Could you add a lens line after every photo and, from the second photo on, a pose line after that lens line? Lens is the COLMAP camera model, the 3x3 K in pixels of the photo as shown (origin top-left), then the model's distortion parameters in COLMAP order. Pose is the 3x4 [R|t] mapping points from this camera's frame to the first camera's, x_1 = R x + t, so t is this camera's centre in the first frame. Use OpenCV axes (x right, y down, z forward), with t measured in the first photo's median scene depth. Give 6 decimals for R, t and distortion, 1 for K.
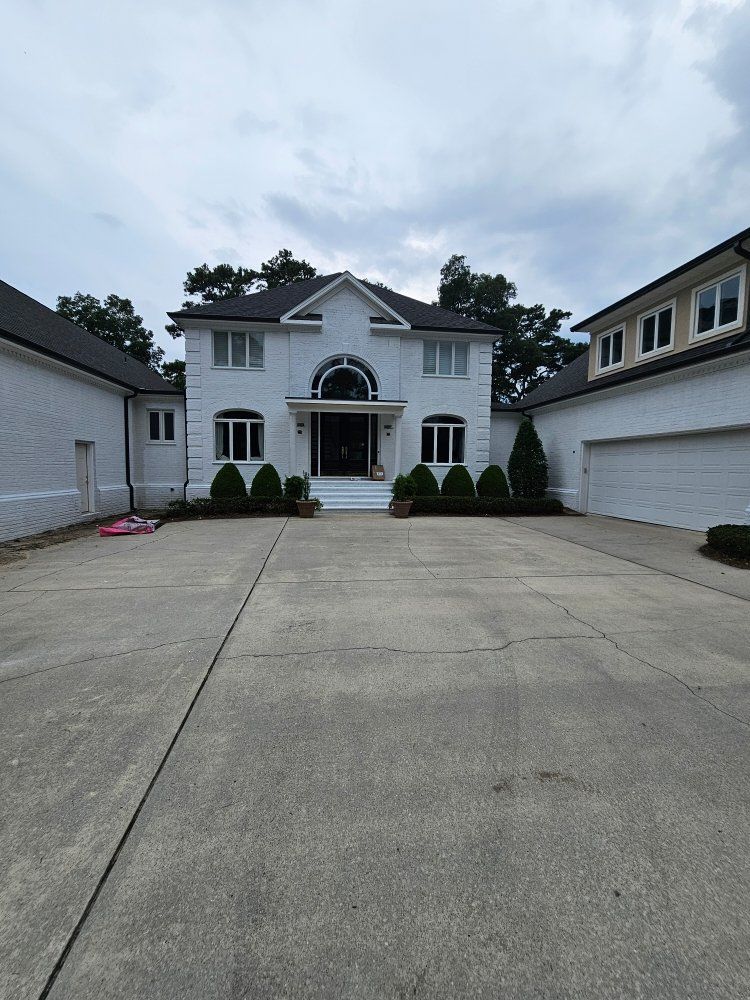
lens RADIAL K [[445.4, 0, 361.7], [0, 445.4, 508.2], [0, 0, 1]] dist [0.011770, -0.000163]
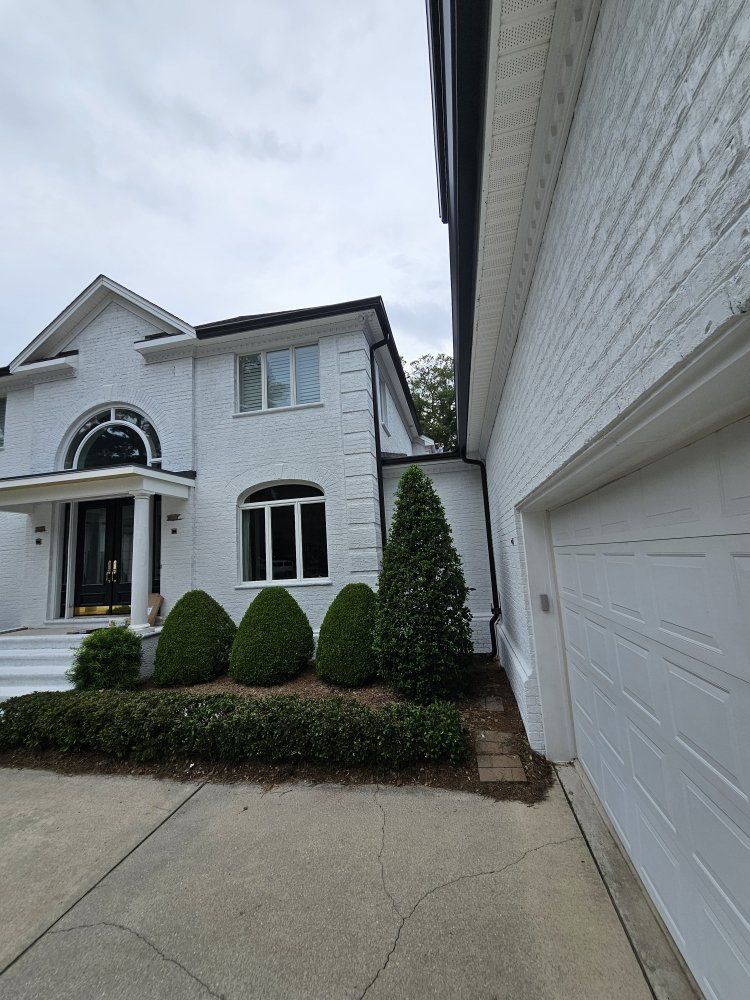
lens RADIAL K [[445.4, 0, 361.7], [0, 445.4, 508.2], [0, 0, 1]] dist [0.011770, -0.000163]
pose [[0.938779, -0.110529, -0.326308, 0.435193], [0.026346, 0.967398, -0.251887, -0.055690], [0.343511, 0.227869, 0.911085, 0.597722]]
